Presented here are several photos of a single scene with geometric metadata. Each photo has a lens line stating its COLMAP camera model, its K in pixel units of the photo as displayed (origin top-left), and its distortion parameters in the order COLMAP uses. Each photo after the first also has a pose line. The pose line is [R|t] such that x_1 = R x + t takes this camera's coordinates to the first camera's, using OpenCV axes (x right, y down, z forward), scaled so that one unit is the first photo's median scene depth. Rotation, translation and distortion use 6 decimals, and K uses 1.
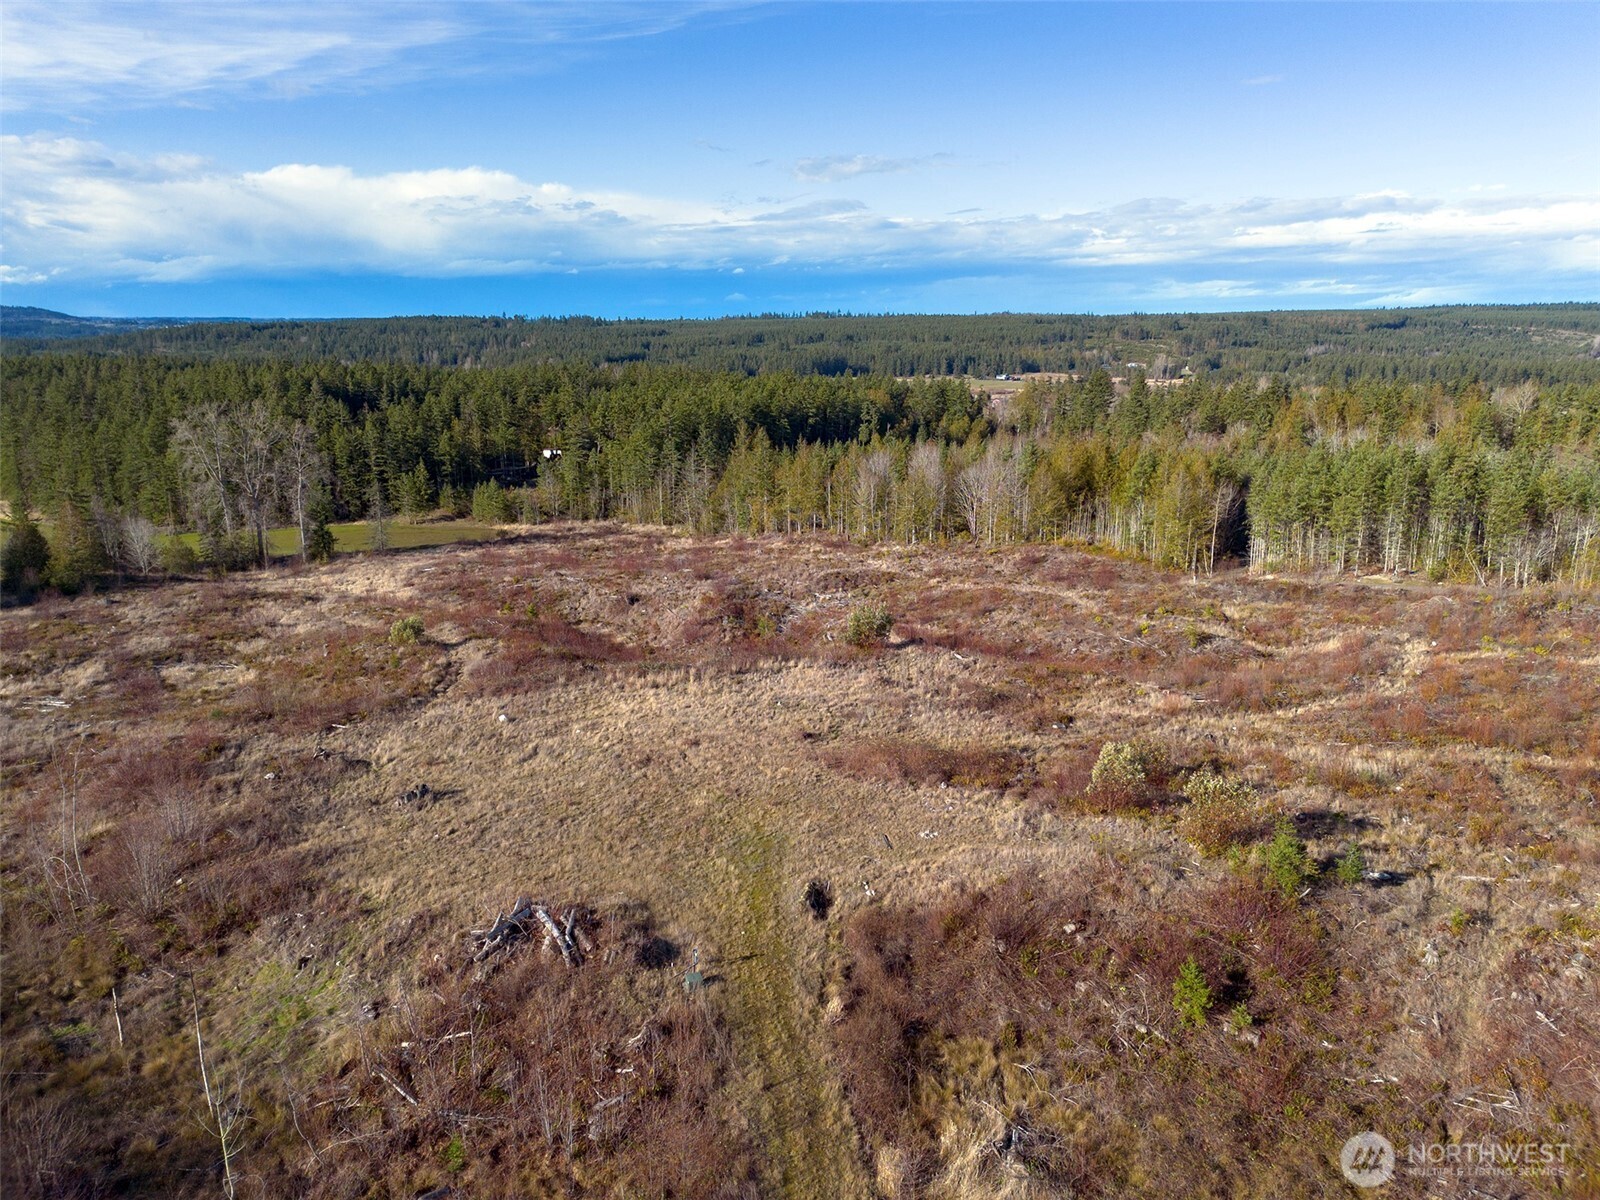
lens RADIAL K [[1127.9, 0, 800.0], [0, 1127.9, 600.0], [0, 0, 1]] dist [0.110214, -0.132406]
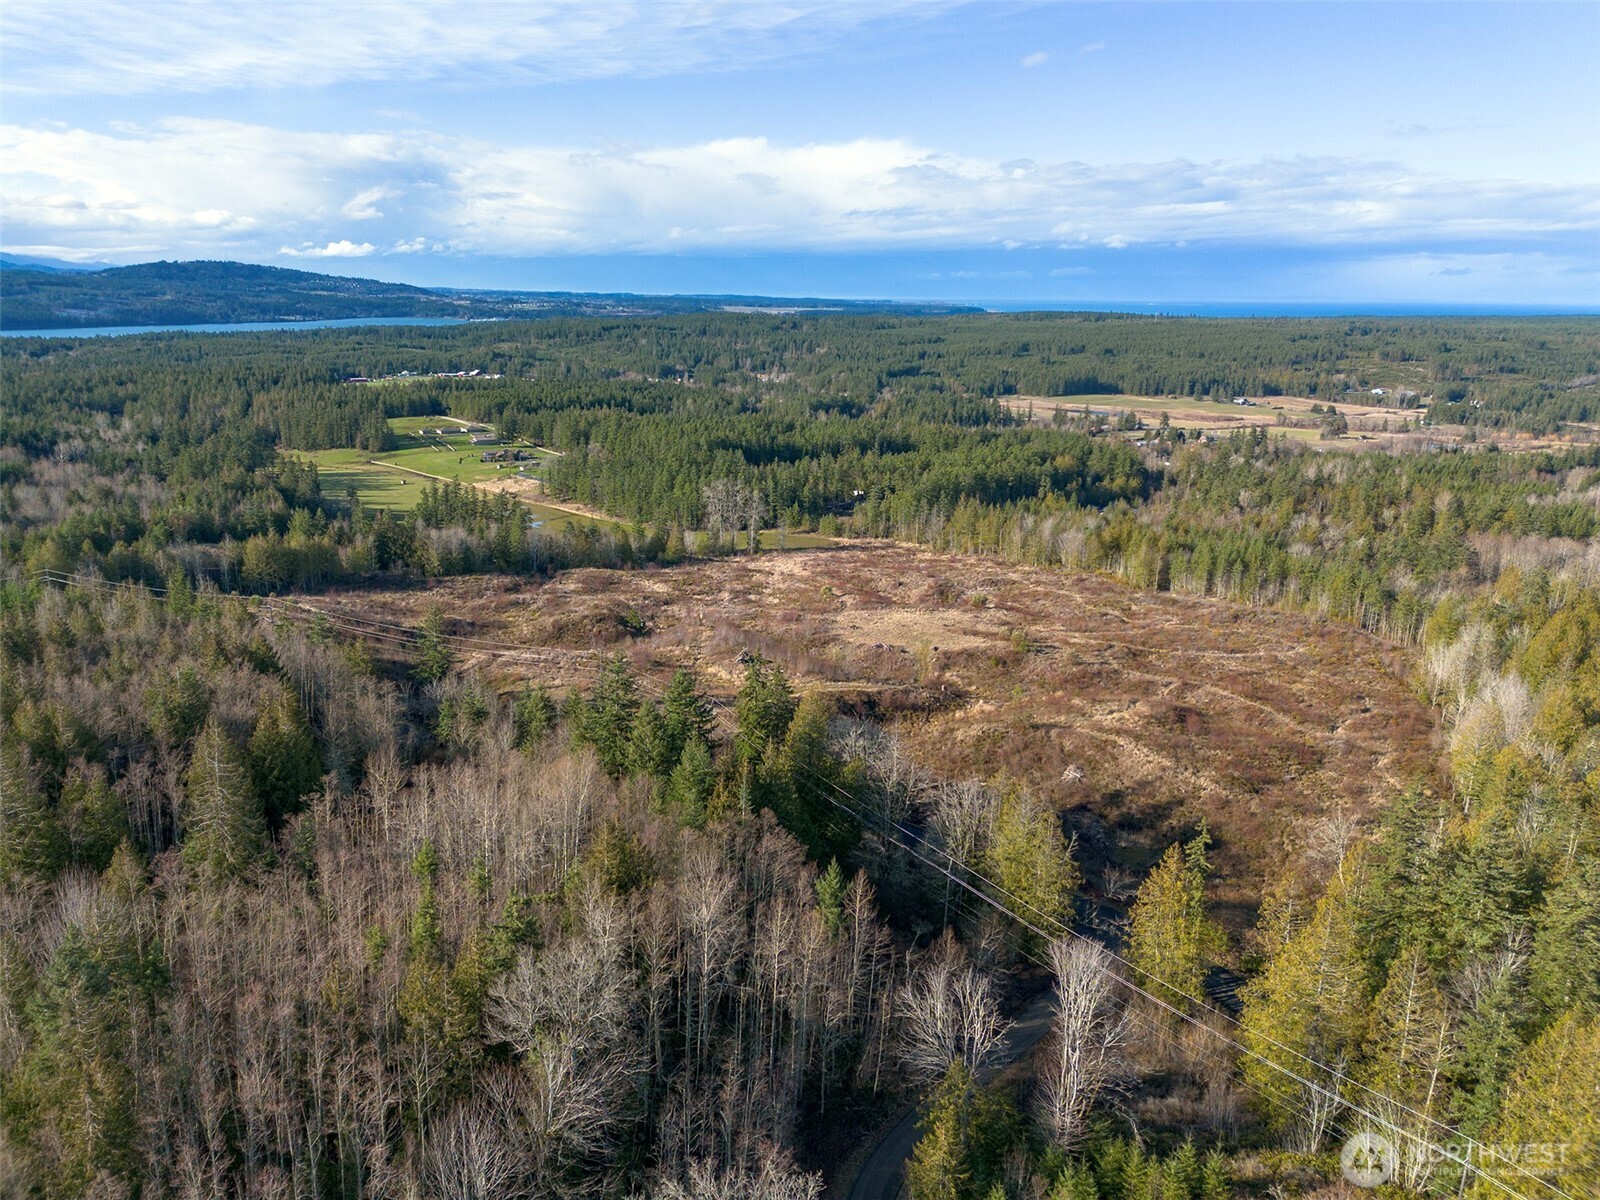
lens RADIAL K [[1127.9, 0, 800.0], [0, 1127.9, 600.0], [0, 0, 1]] dist [0.110214, -0.132406]
pose [[0.971663, 0.080176, -0.222358, 0.126875], [-0.075531, 0.996712, 0.029330, -0.014173], [0.223979, -0.011704, 0.974524, -0.968072]]
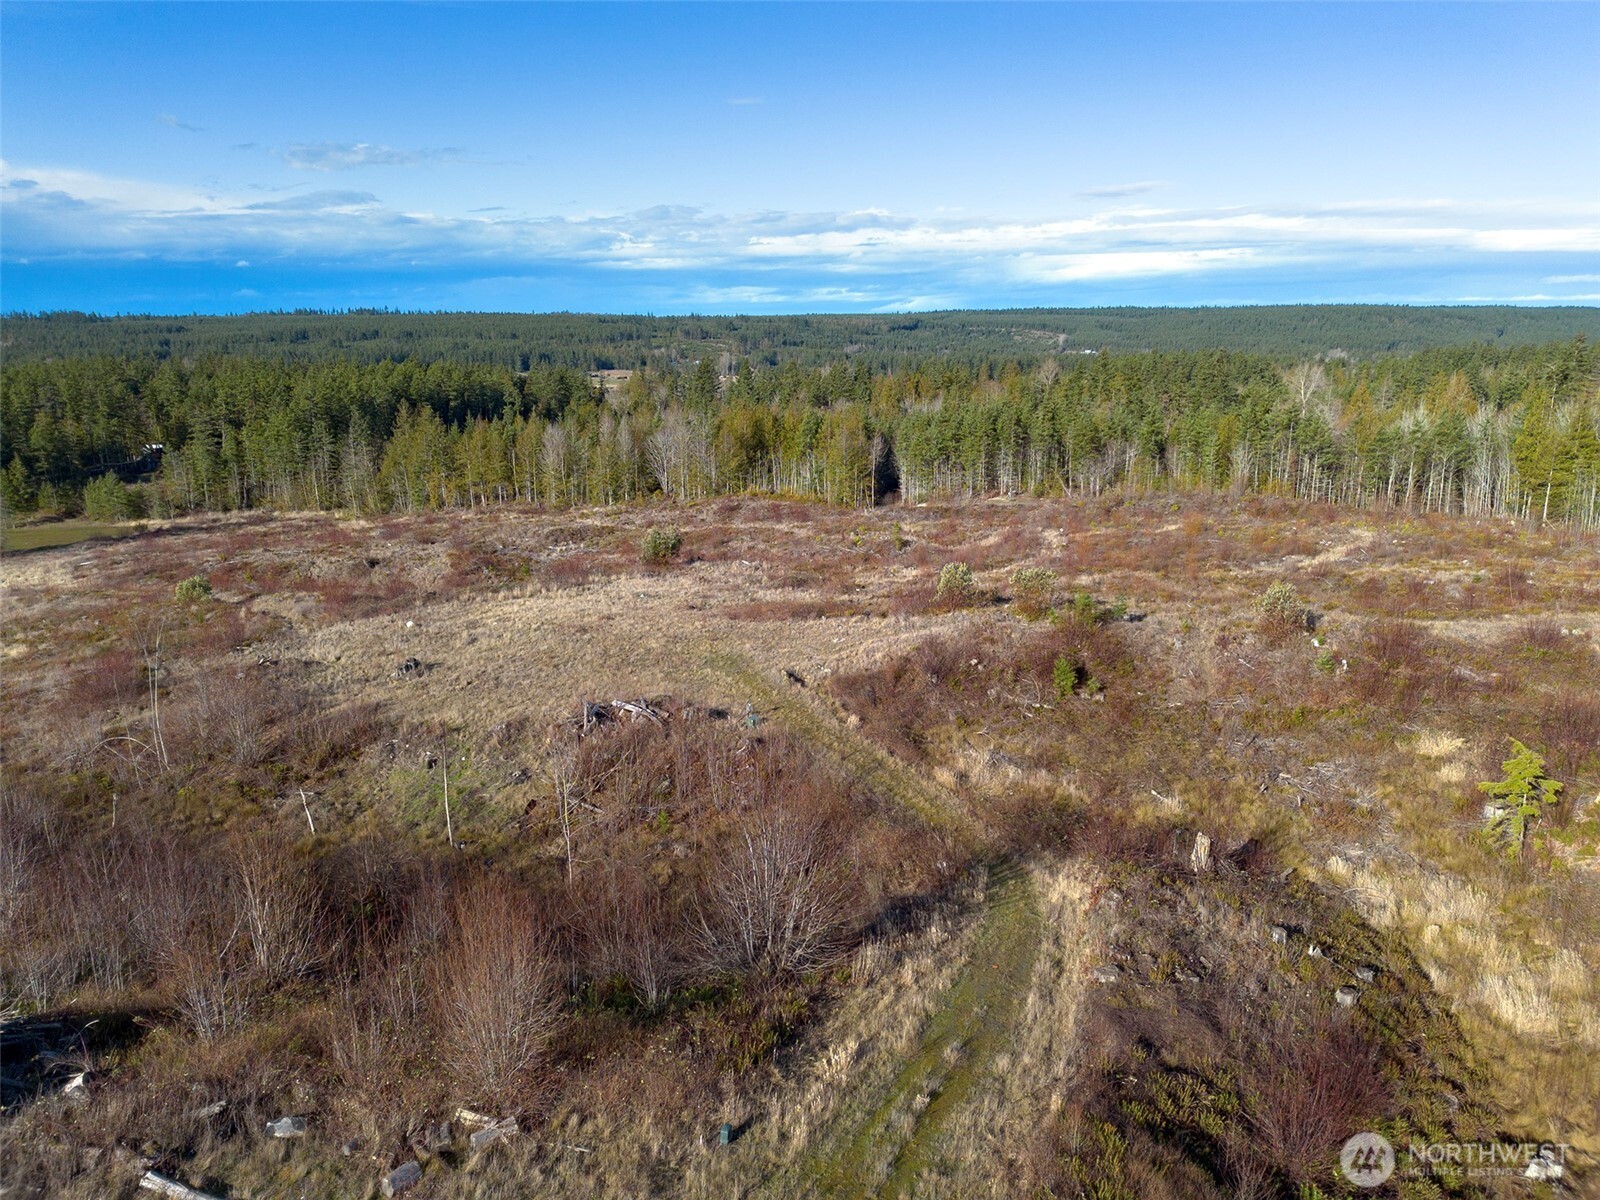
lens RADIAL K [[1127.9, 0, 800.0], [0, 1127.9, 600.0], [0, 0, 1]] dist [0.110214, -0.132406]
pose [[0.929089, -0.088201, 0.359186, -0.108283], [0.088693, 0.995944, 0.015145, 0.034295], [-0.359065, 0.017786, 0.933143, -0.067751]]
